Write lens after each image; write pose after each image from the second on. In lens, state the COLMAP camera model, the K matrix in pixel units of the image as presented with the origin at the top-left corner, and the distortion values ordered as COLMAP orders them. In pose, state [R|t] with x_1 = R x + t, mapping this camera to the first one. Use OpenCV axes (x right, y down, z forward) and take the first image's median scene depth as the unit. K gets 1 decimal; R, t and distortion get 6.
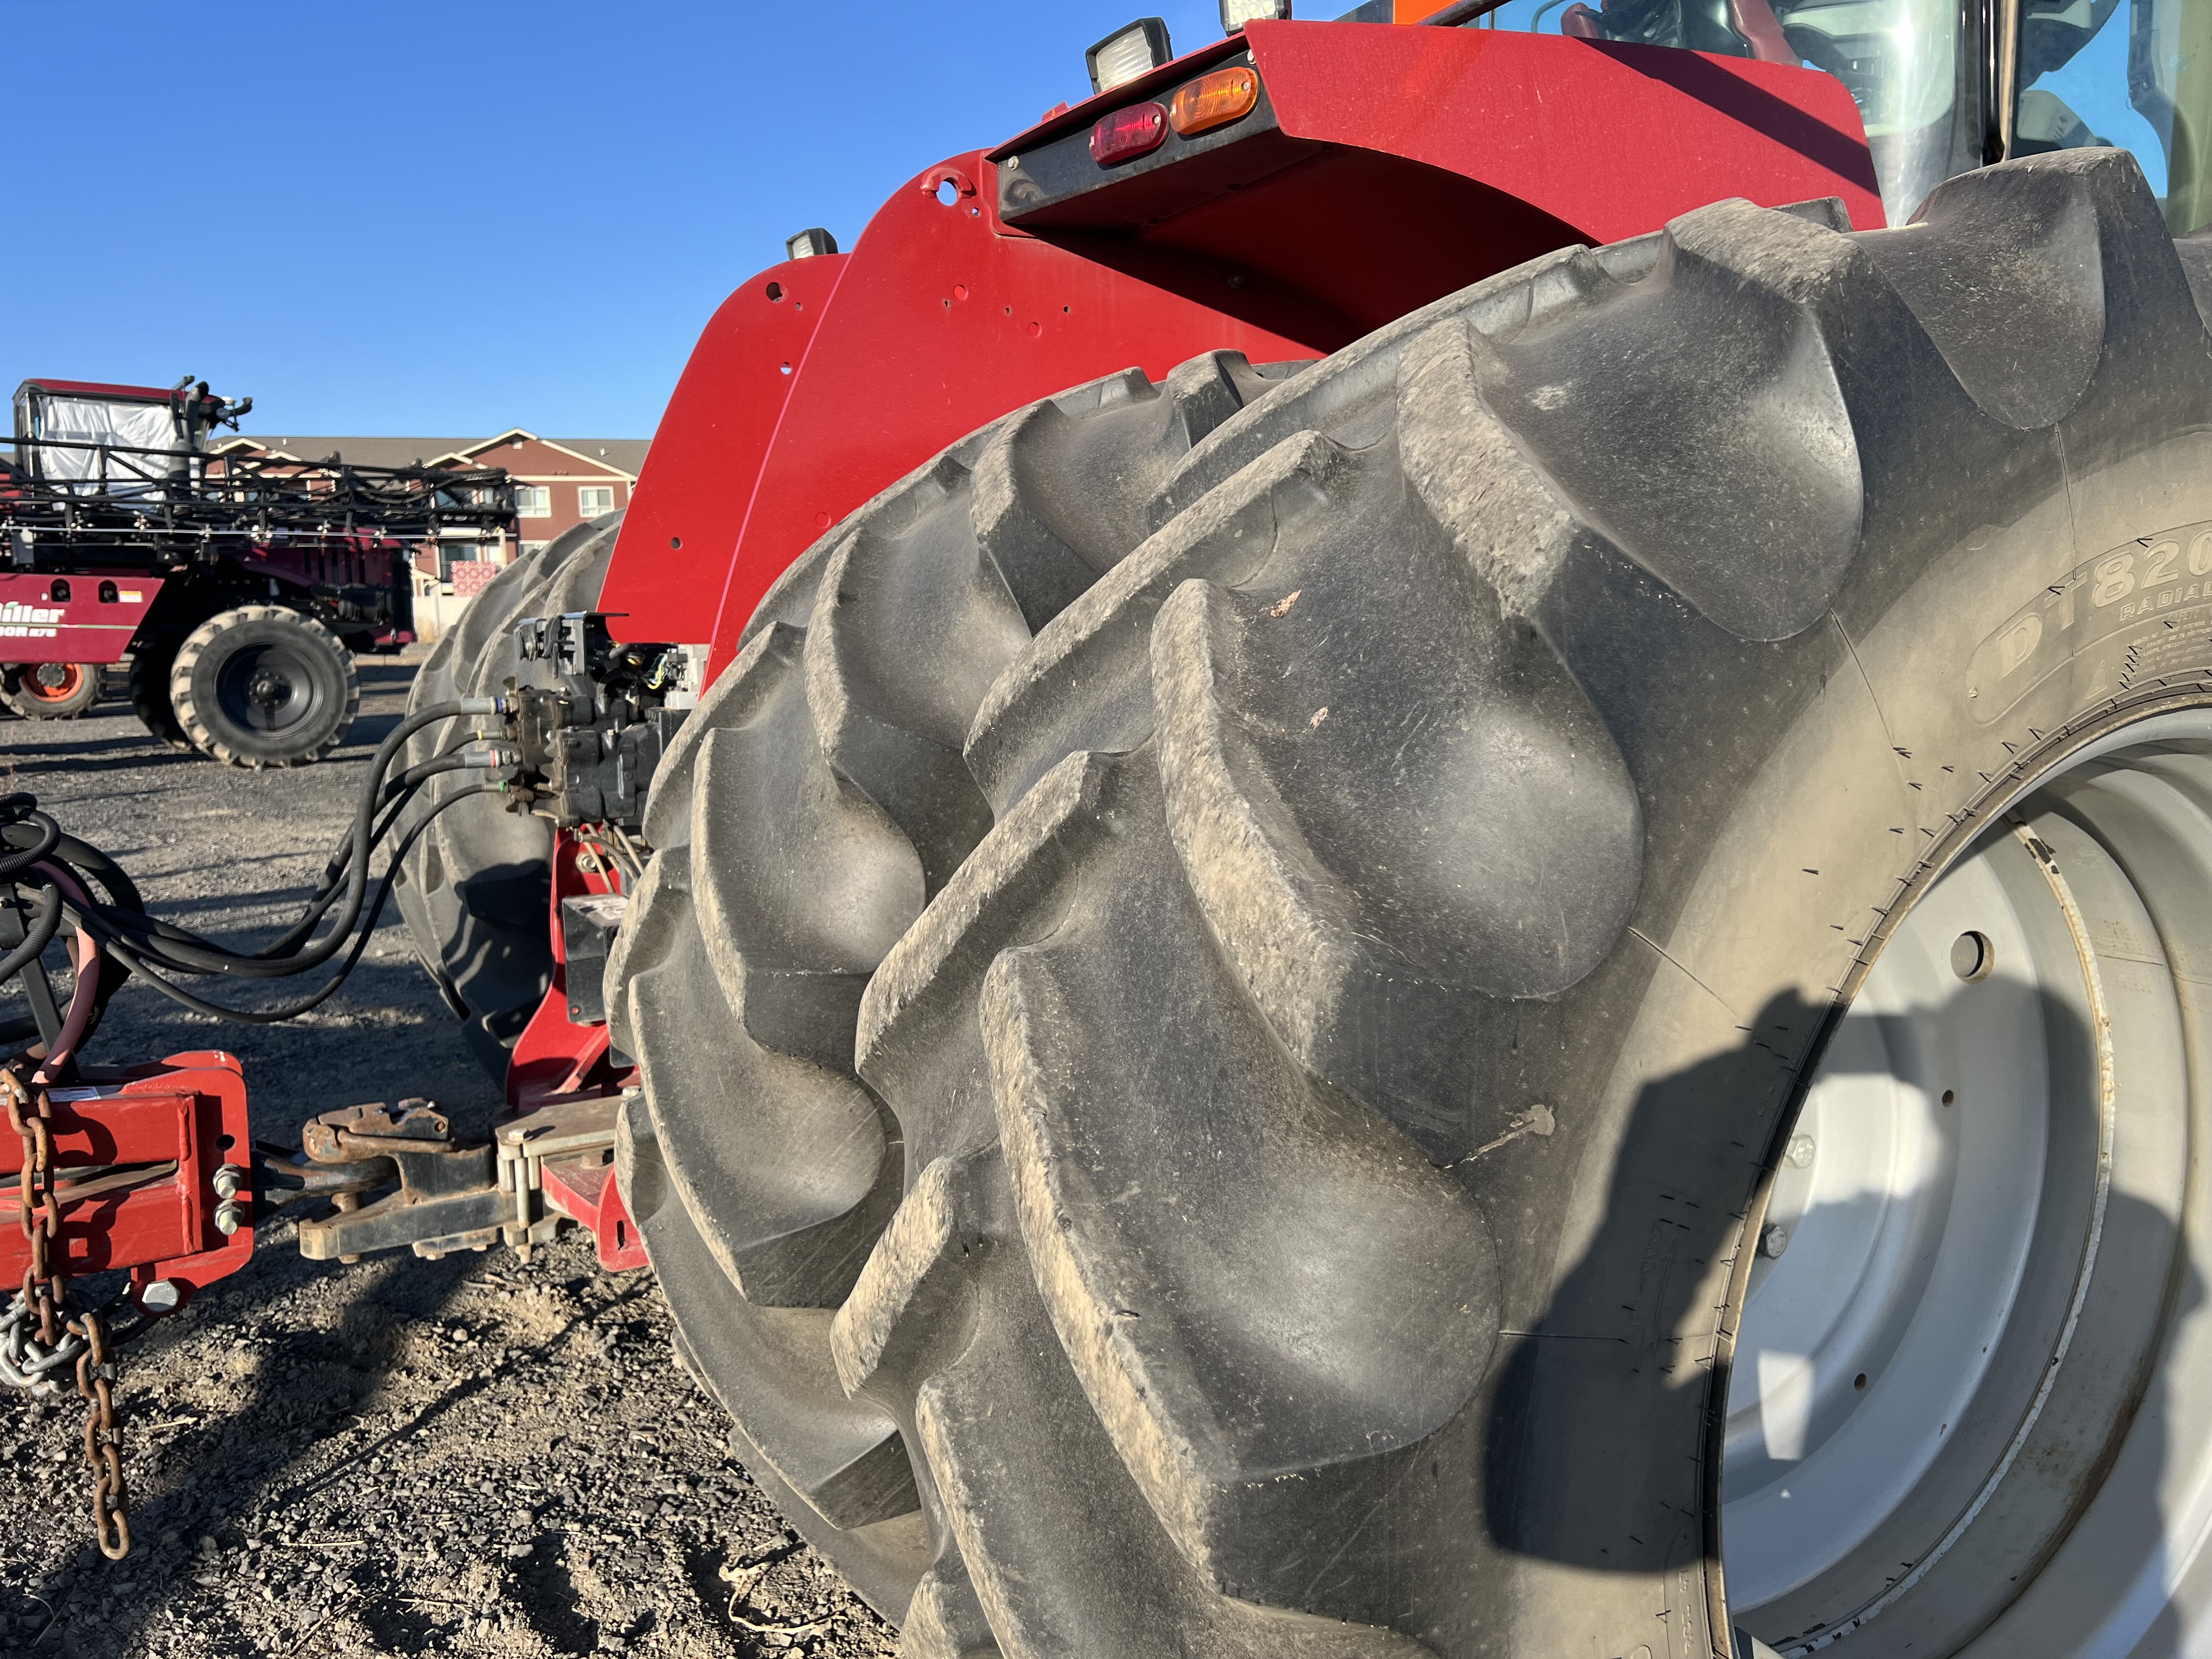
lens RADIAL K [[1655.2, 0, 1104.9], [0, 1655.2, 825.5], [0, 0, 1]] dist [0.073911, -0.071462]
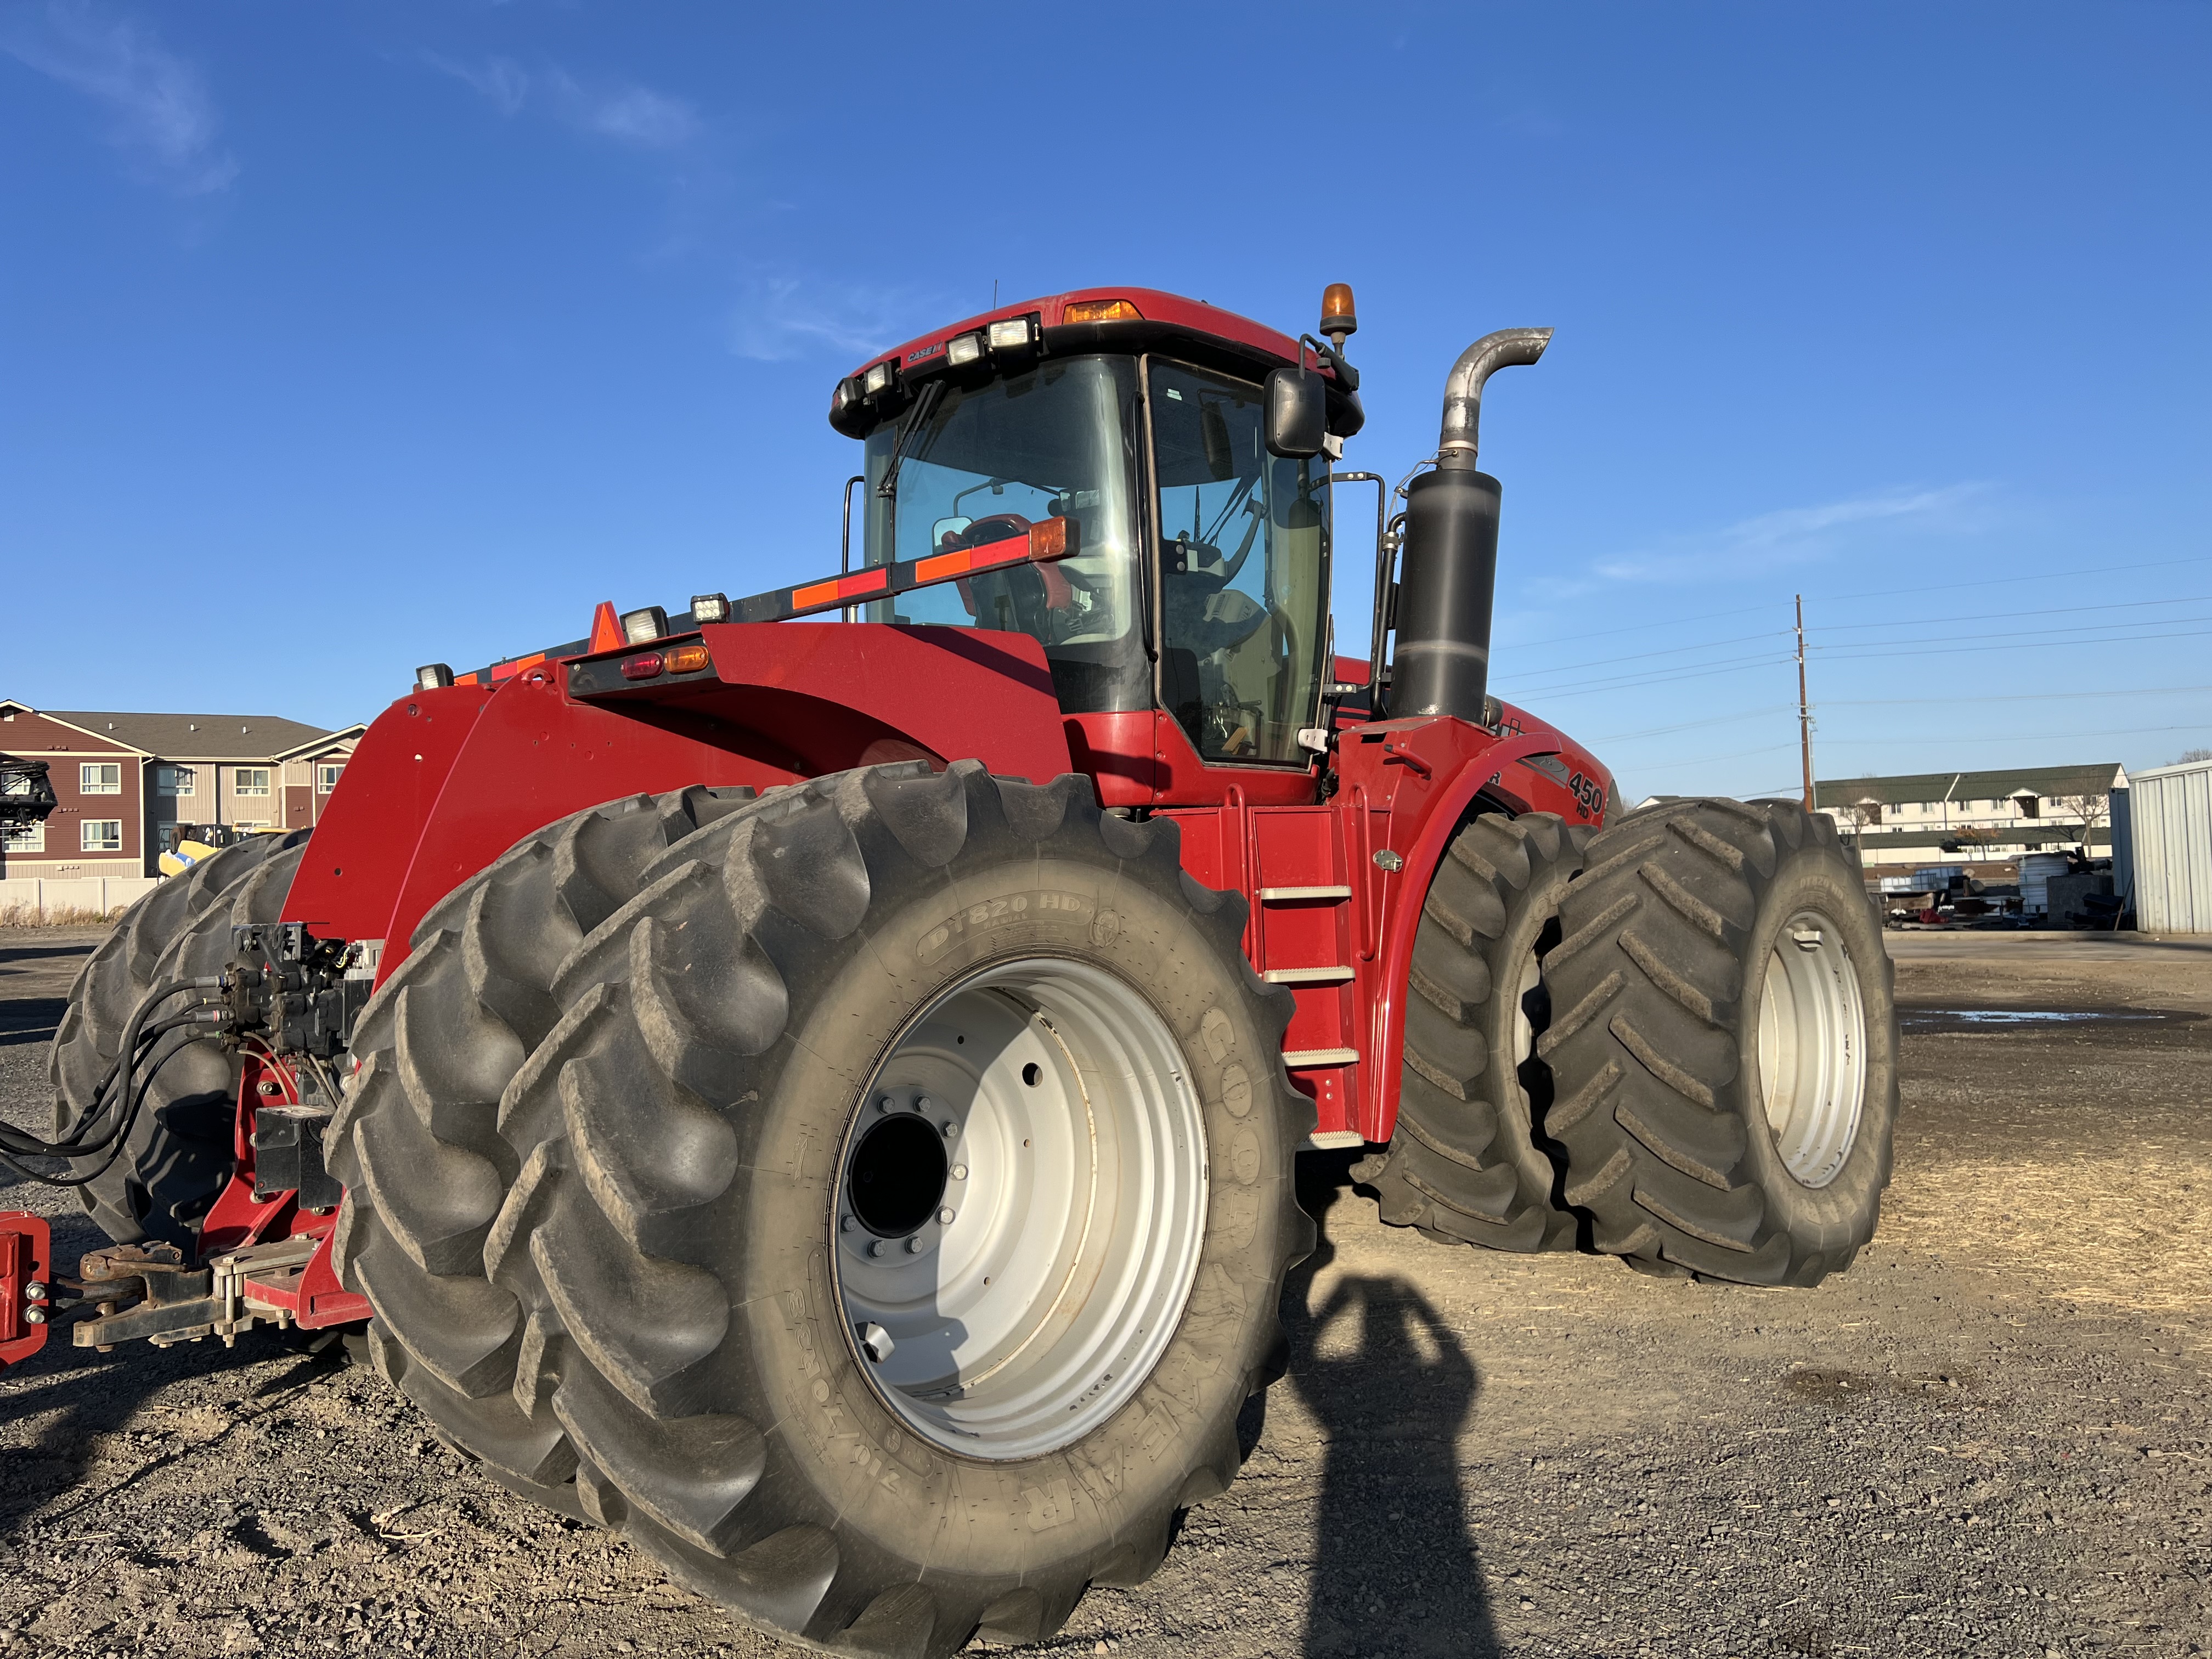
lens RADIAL K [[1655.2, 0, 1104.9], [0, 1655.2, 825.5], [0, 0, 1]] dist [0.073911, -0.071462]
pose [[0.967913, 0.001876, 0.251278, 0.059535], [0.039231, 0.986582, -0.158482, 0.100167], [-0.248204, 0.163255, 0.954852, -1.111437]]
